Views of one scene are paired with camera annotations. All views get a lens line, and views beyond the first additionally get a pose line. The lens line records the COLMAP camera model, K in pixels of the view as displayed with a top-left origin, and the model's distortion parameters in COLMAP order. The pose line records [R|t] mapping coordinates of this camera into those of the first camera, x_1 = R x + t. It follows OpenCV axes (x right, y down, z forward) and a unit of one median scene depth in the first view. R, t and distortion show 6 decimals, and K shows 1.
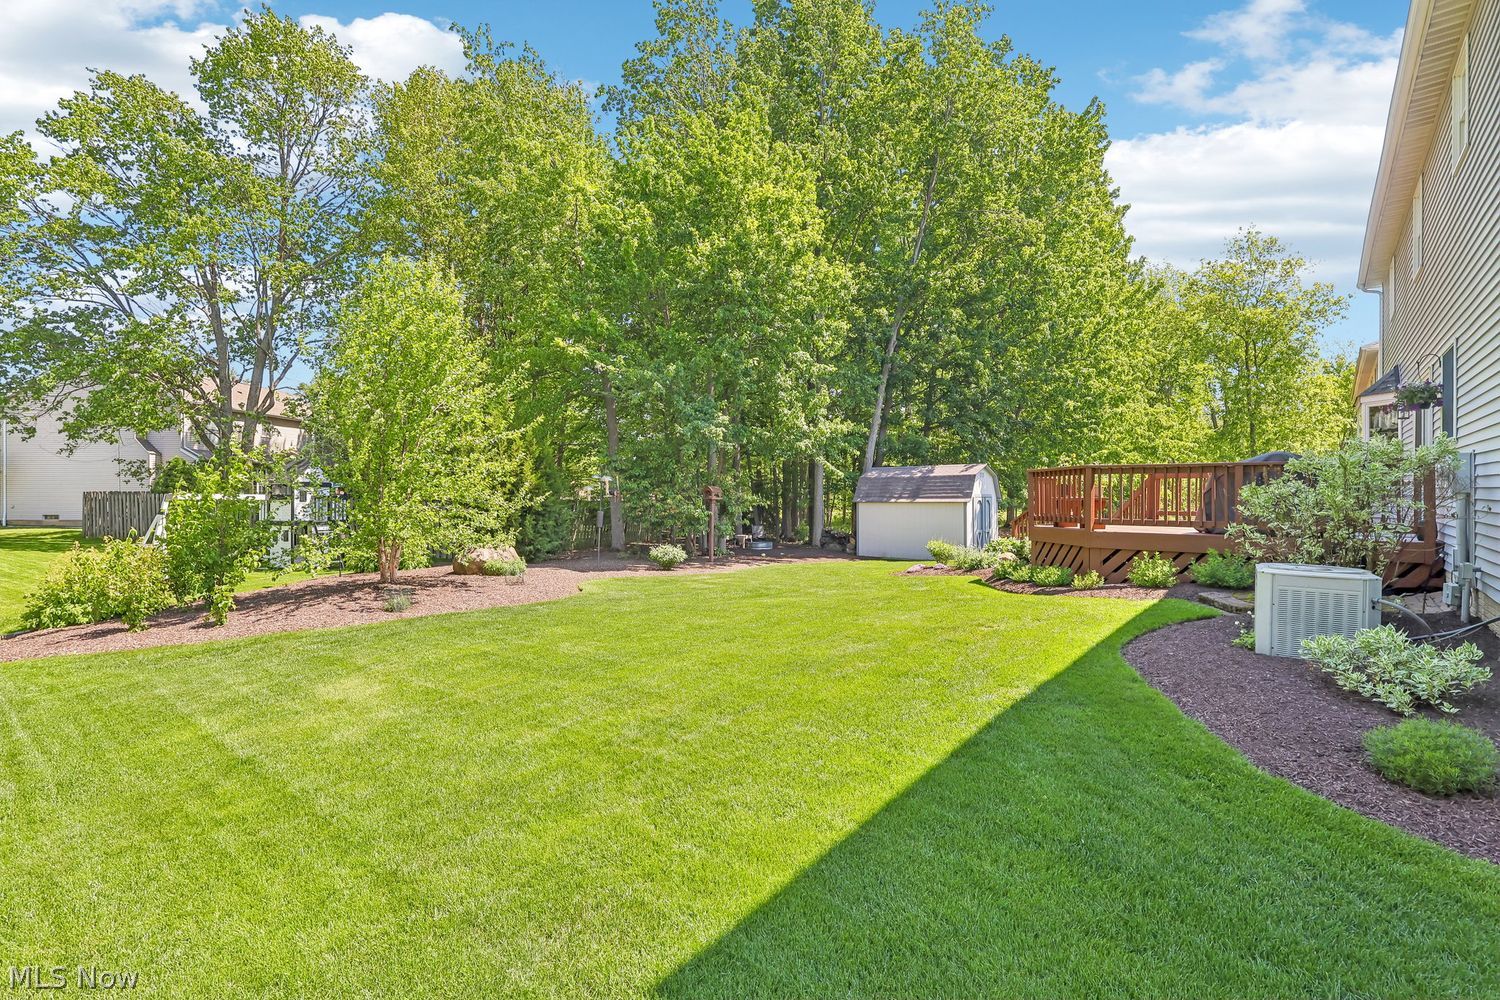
lens RADIAL K [[693.2, 0, 756.0], [0, 693.2, 505.3], [0, 0, 1]] dist [-0.000399, -0.000363]
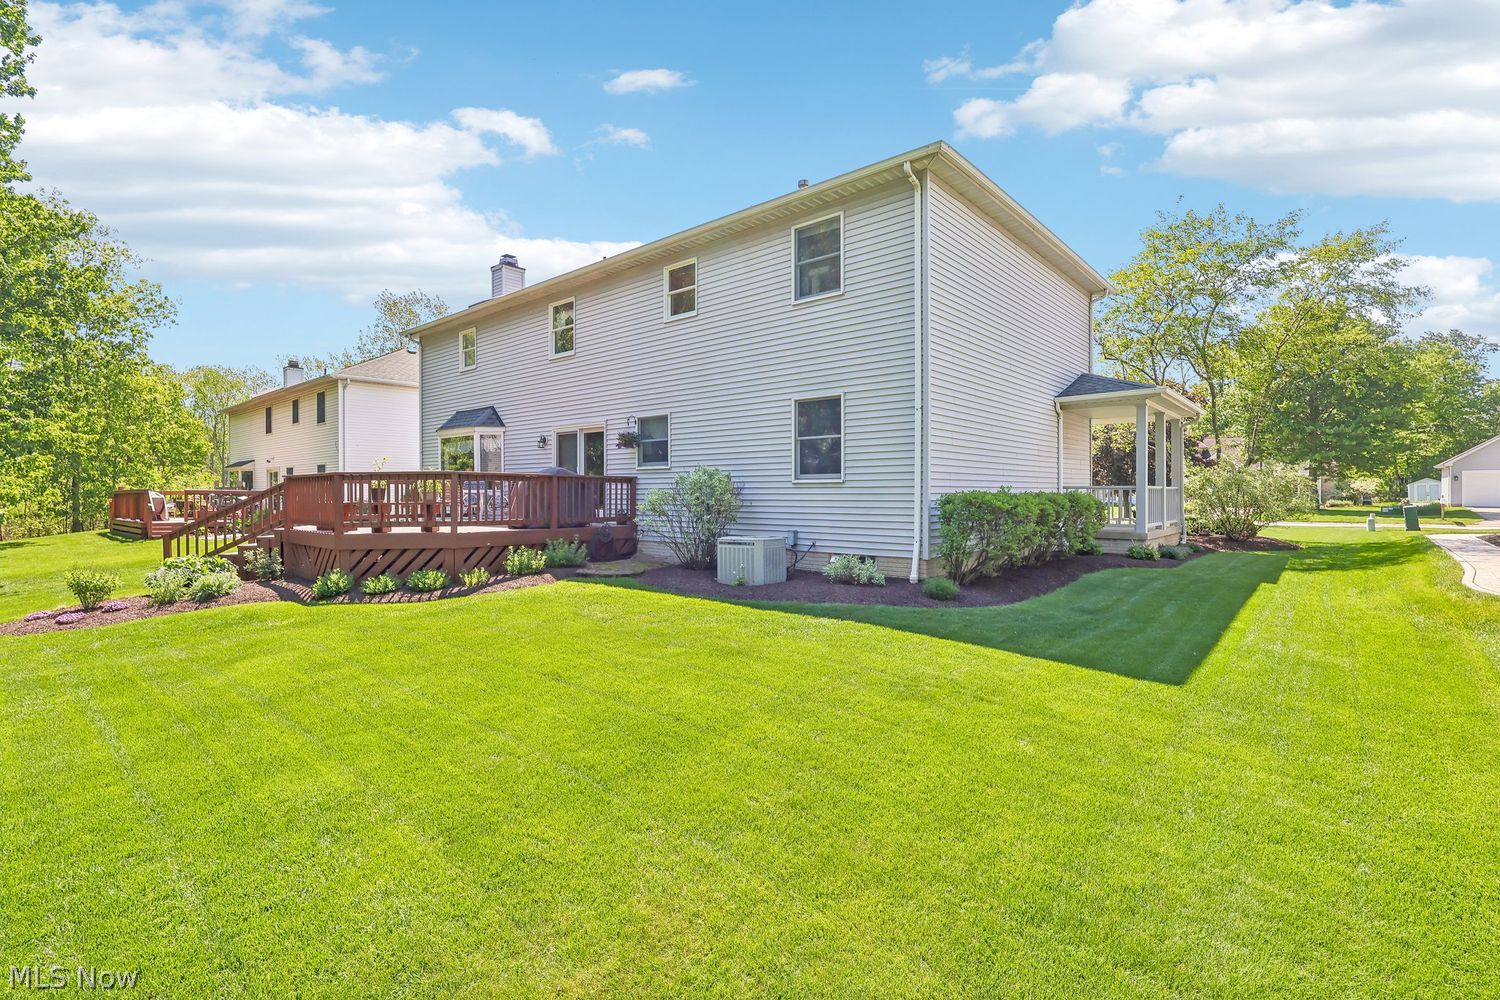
lens RADIAL K [[693.2, 0, 752.7], [0, 693.2, 498.0], [0, 0, 1]] dist [-0.000399, -0.000363]
pose [[0.028203, 0.001238, 0.999601, -0.510625], [0.011588, 0.999932, -0.001566, -0.007784], [-0.999535, 0.011628, 0.028187, 0.433625]]
